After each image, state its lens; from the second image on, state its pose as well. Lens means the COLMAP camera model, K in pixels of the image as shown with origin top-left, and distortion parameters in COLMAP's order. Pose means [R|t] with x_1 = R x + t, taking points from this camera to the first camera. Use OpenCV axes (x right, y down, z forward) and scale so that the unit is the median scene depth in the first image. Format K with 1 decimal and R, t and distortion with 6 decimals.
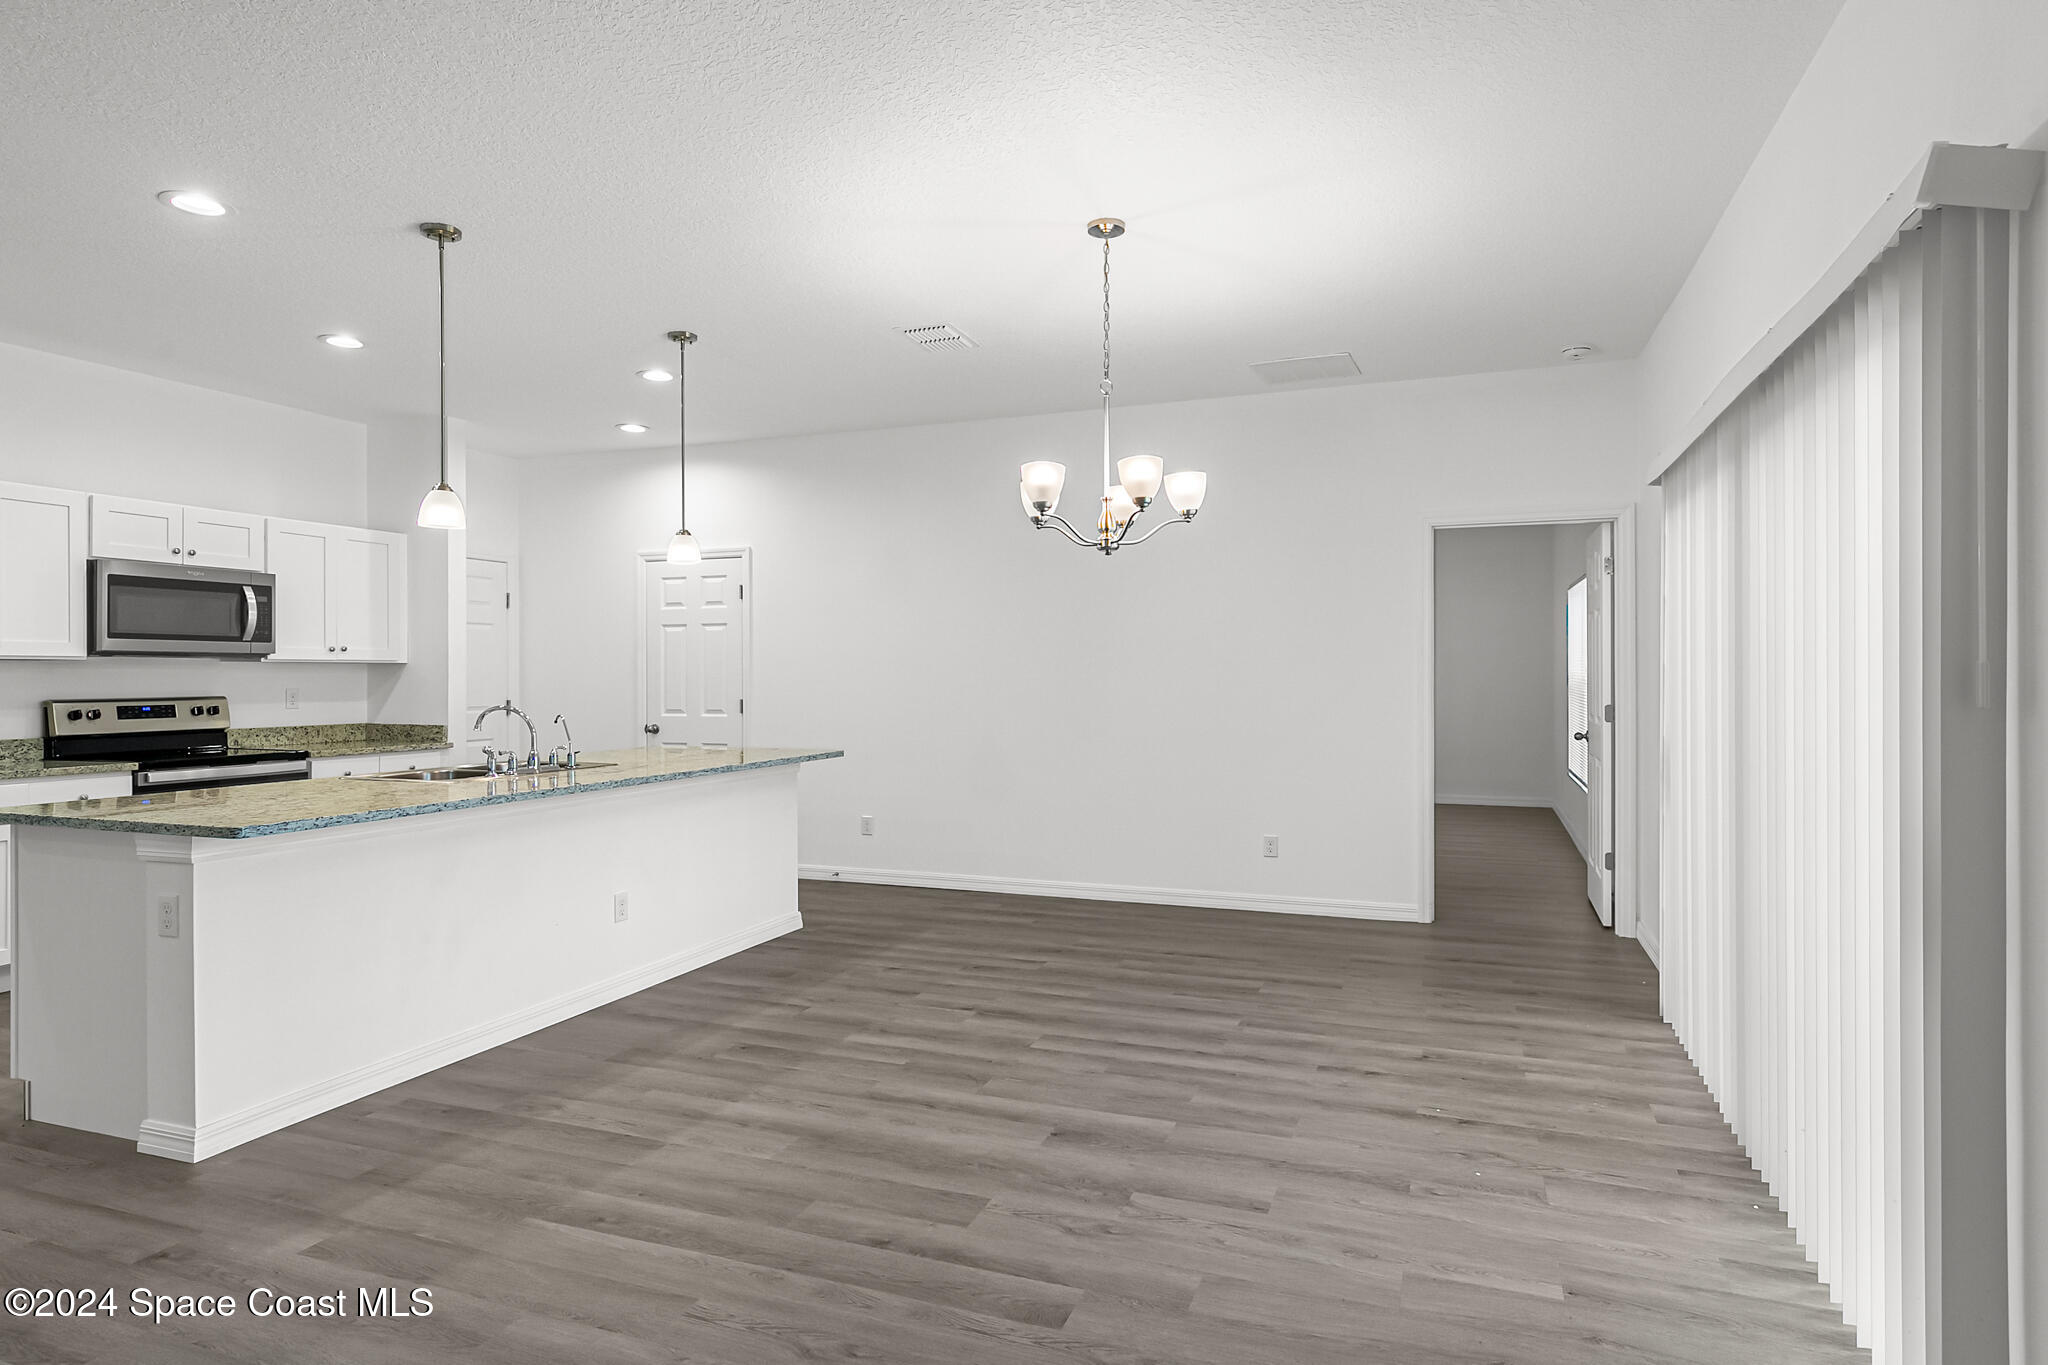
lens RADIAL K [[1146.3, 0, 1029.2], [0, 1146.3, 672.3], [0, 0, 1]] dist [0.008526, 0.000588]
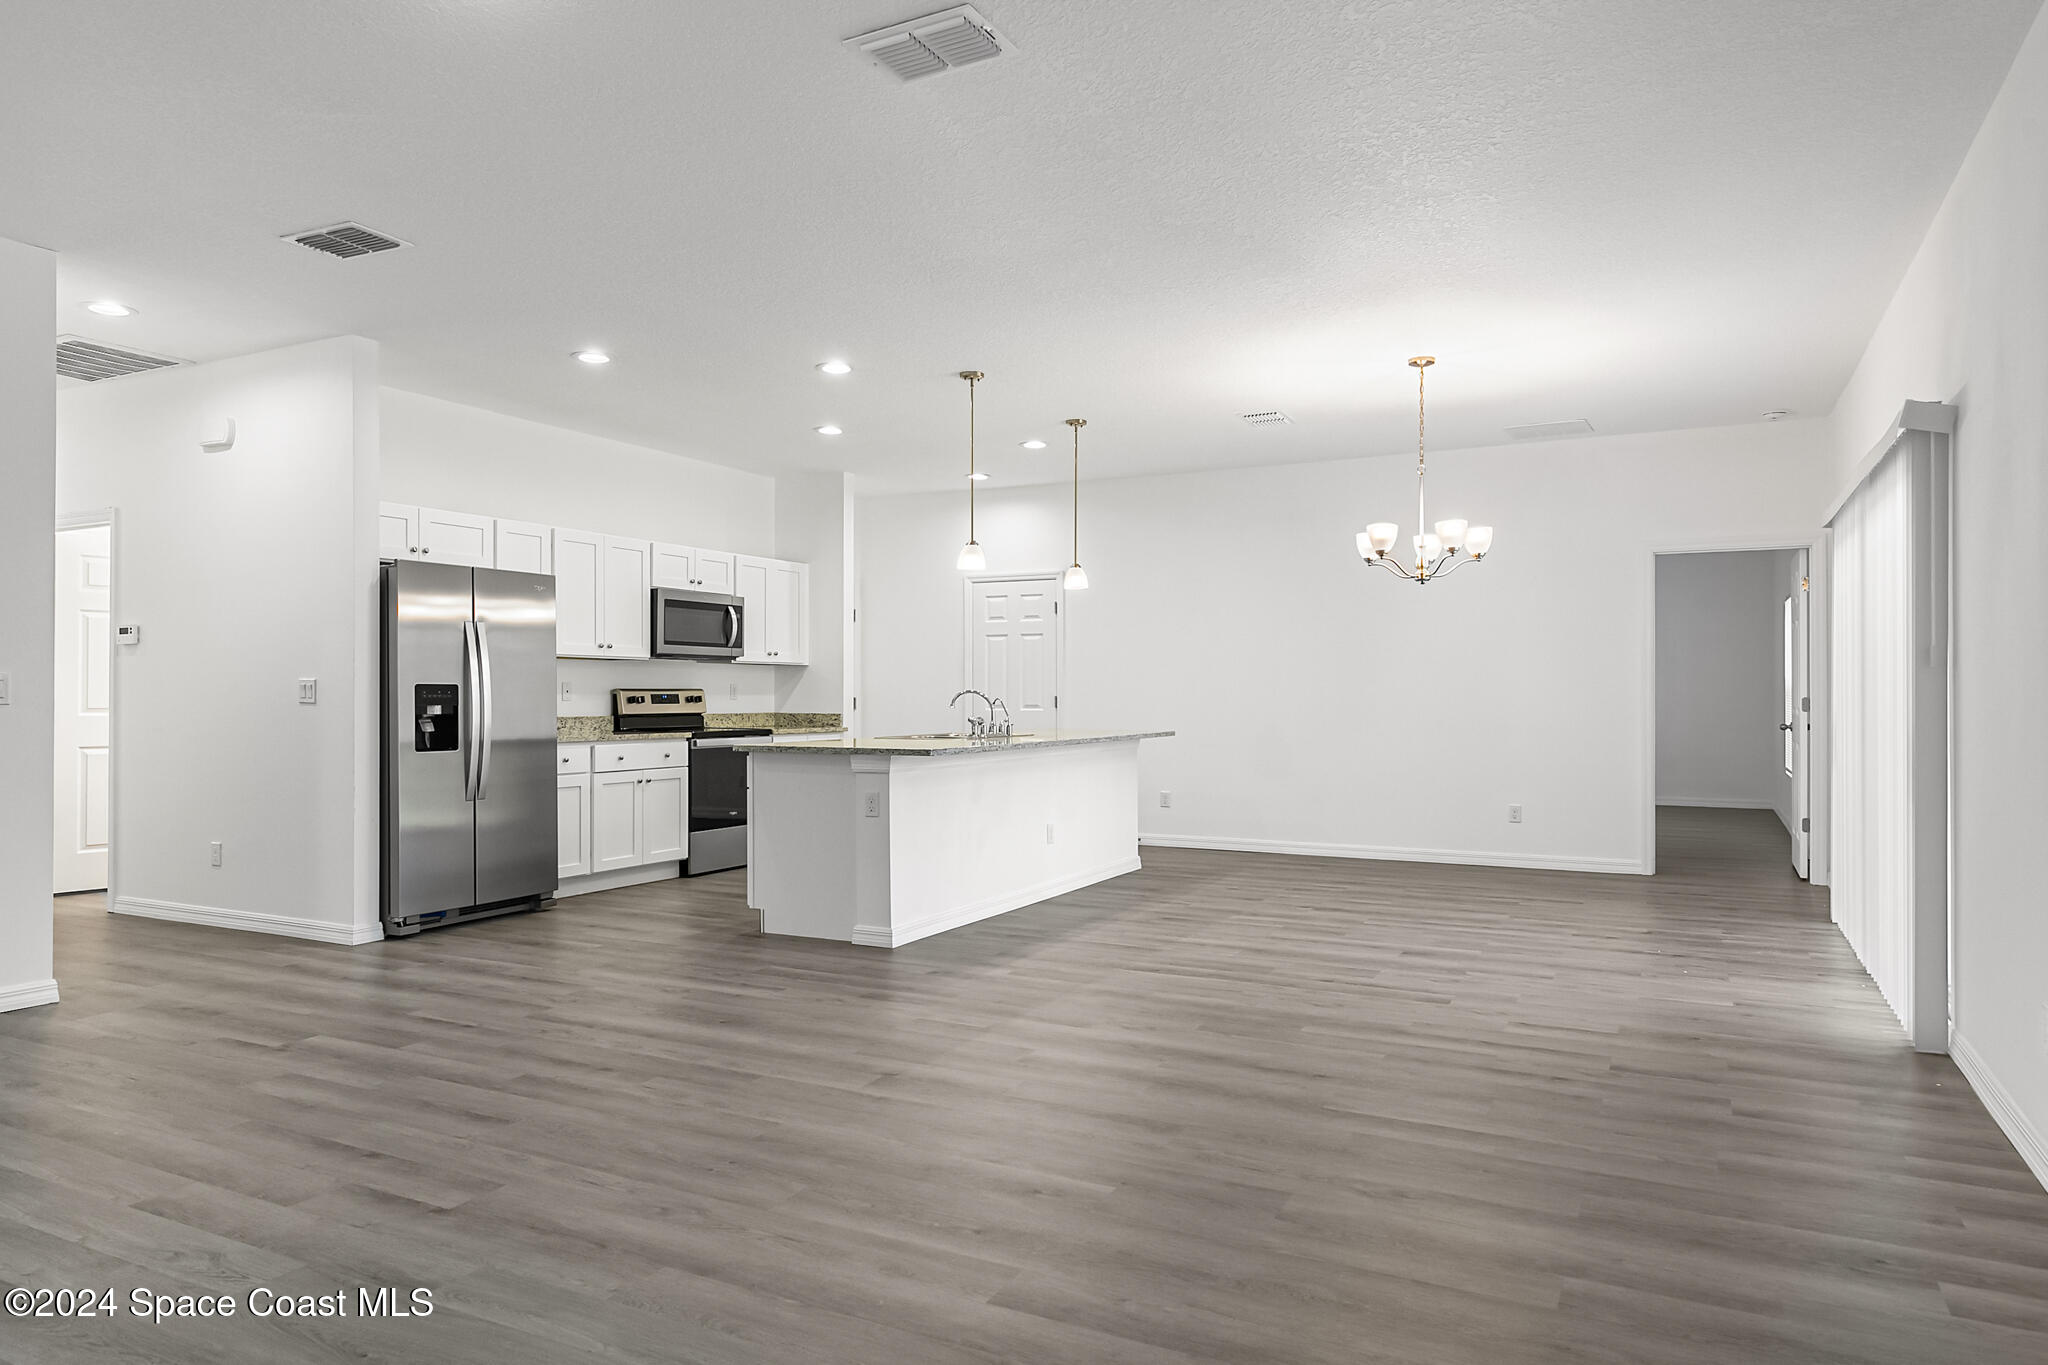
lens RADIAL K [[1292.8, 0, 1024.0], [0, 1292.8, 682.5], [0, 0, 1]] dist [0.006193, 0.001543]
pose [[0.993641, 0.001817, -0.112584, -0.202475], [-0.002637, 0.999971, -0.007133, 0.029405], [0.112567, 0.007384, 0.993617, -0.564383]]
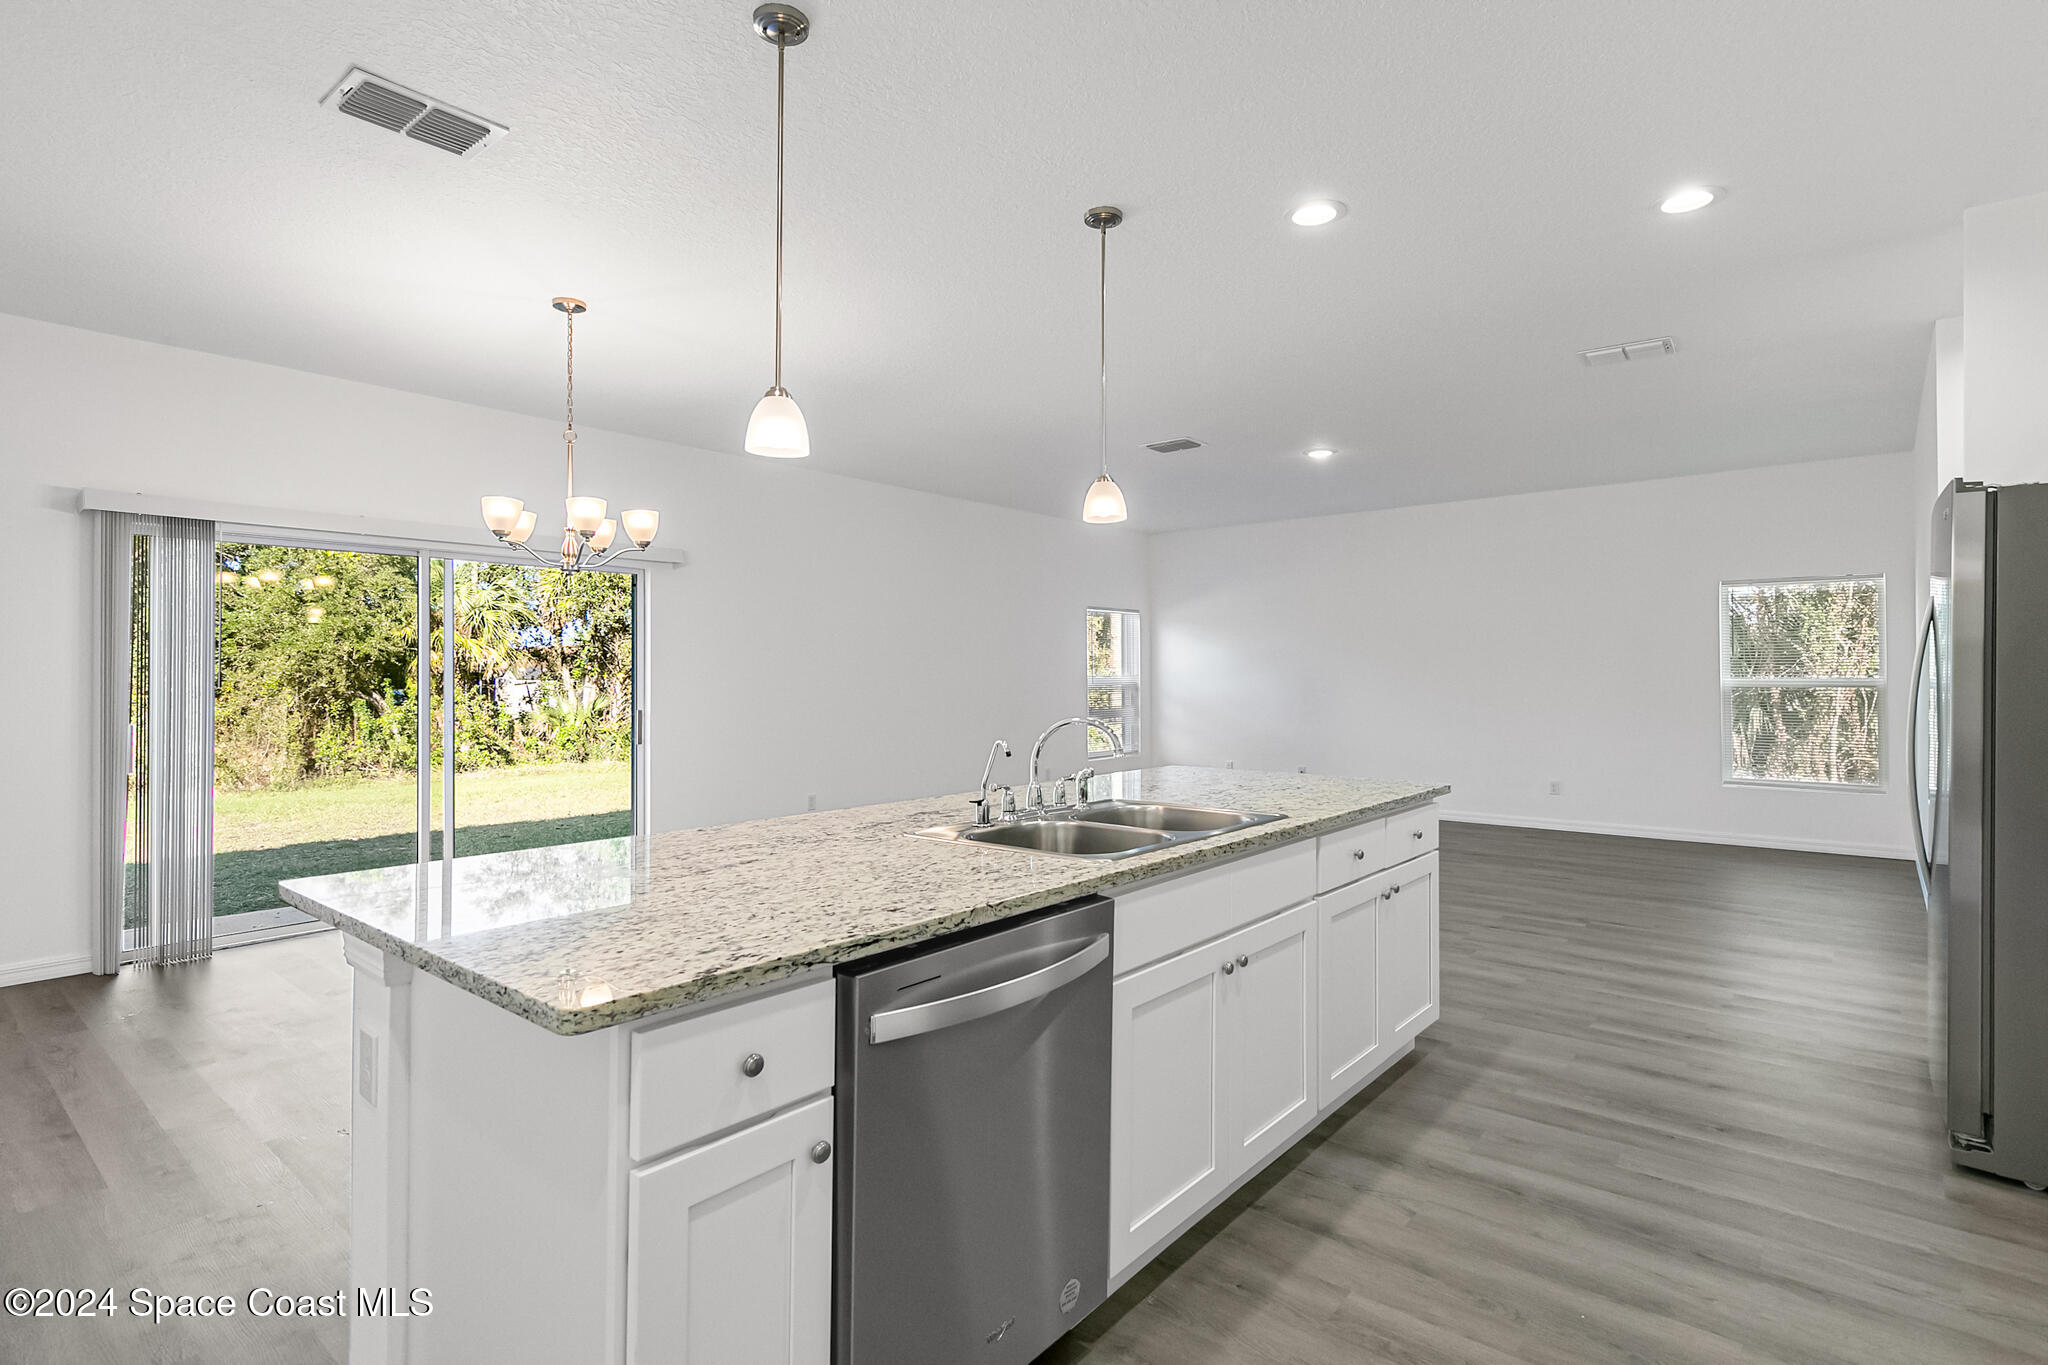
lens RADIAL K [[997.4, 0, 1026.5], [0, 997.4, 674.0], [0, 0, 1]] dist [0.001003, 0.000786]
pose [[-0.943313, 0.006060, 0.331850, -0.590447], [0.004754, 0.999977, -0.004747, 0.006365], [-0.331871, -0.002900, -0.943320, 1.475787]]
